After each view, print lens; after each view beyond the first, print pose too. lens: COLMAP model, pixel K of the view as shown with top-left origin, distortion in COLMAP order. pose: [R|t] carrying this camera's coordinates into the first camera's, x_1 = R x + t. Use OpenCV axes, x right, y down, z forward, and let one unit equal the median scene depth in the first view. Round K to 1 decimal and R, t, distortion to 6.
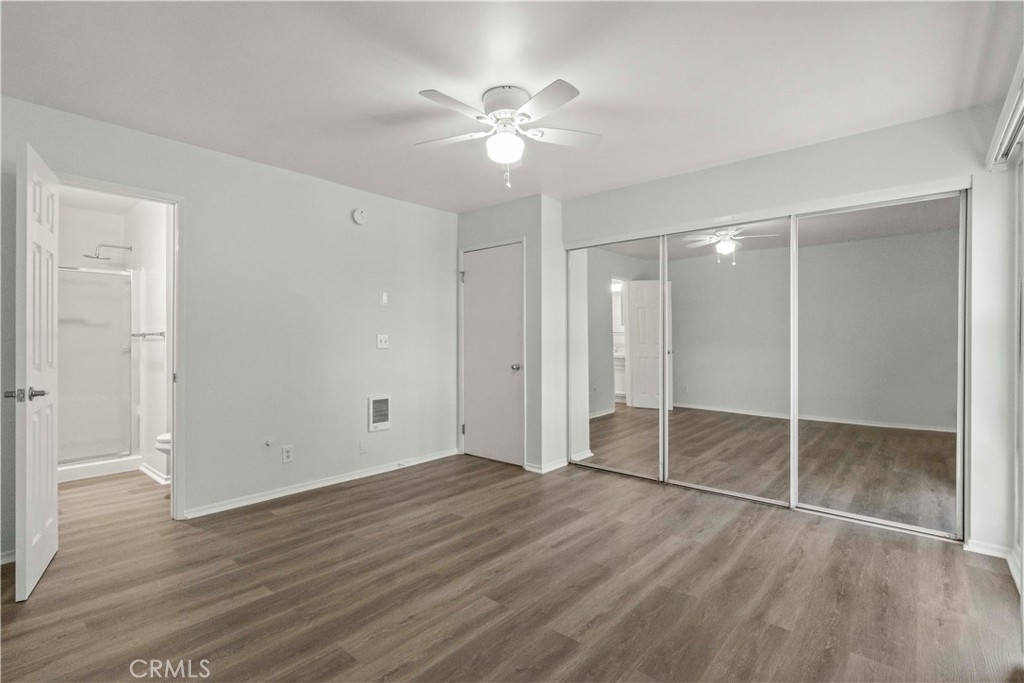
lens RADIAL K [[483.8, 0, 507.7], [0, 483.8, 337.5], [0, 0, 1]] dist [-0.052988, 0.025991]
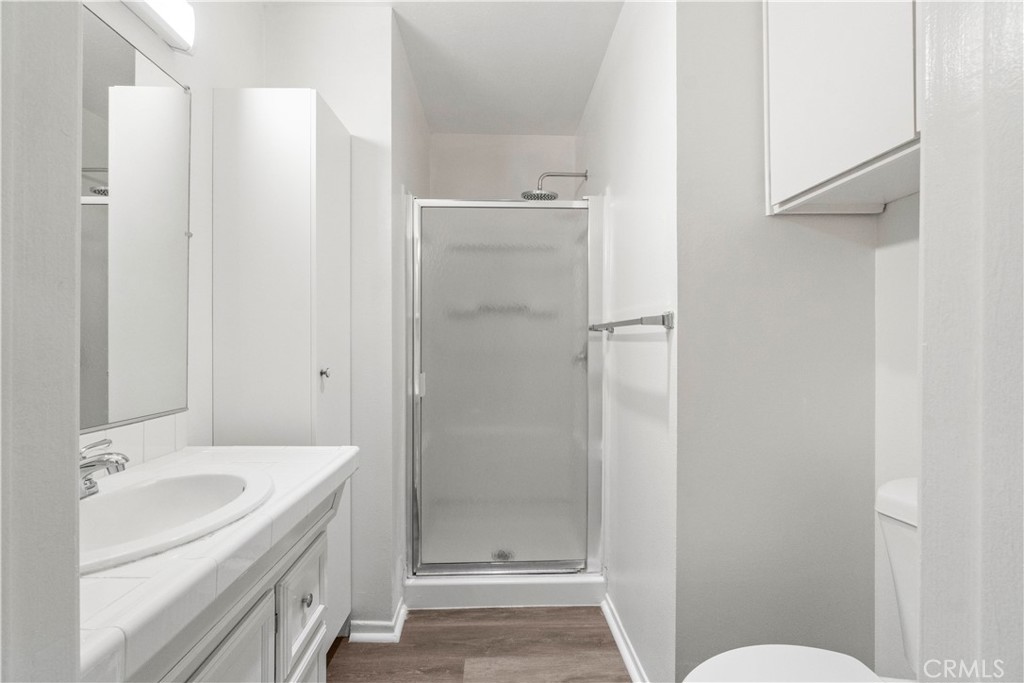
lens RADIAL K [[461.4, 0, 508.8], [0, 461.4, 335.1], [0, 0, 1]] dist [-0.087497, 0.040346]
pose [[0.680488, -0.001160, -0.732758, -0.493957], [-0.002649, 0.999988, -0.004043, 0.005216], [0.732754, 0.004692, 0.680477, 0.601856]]
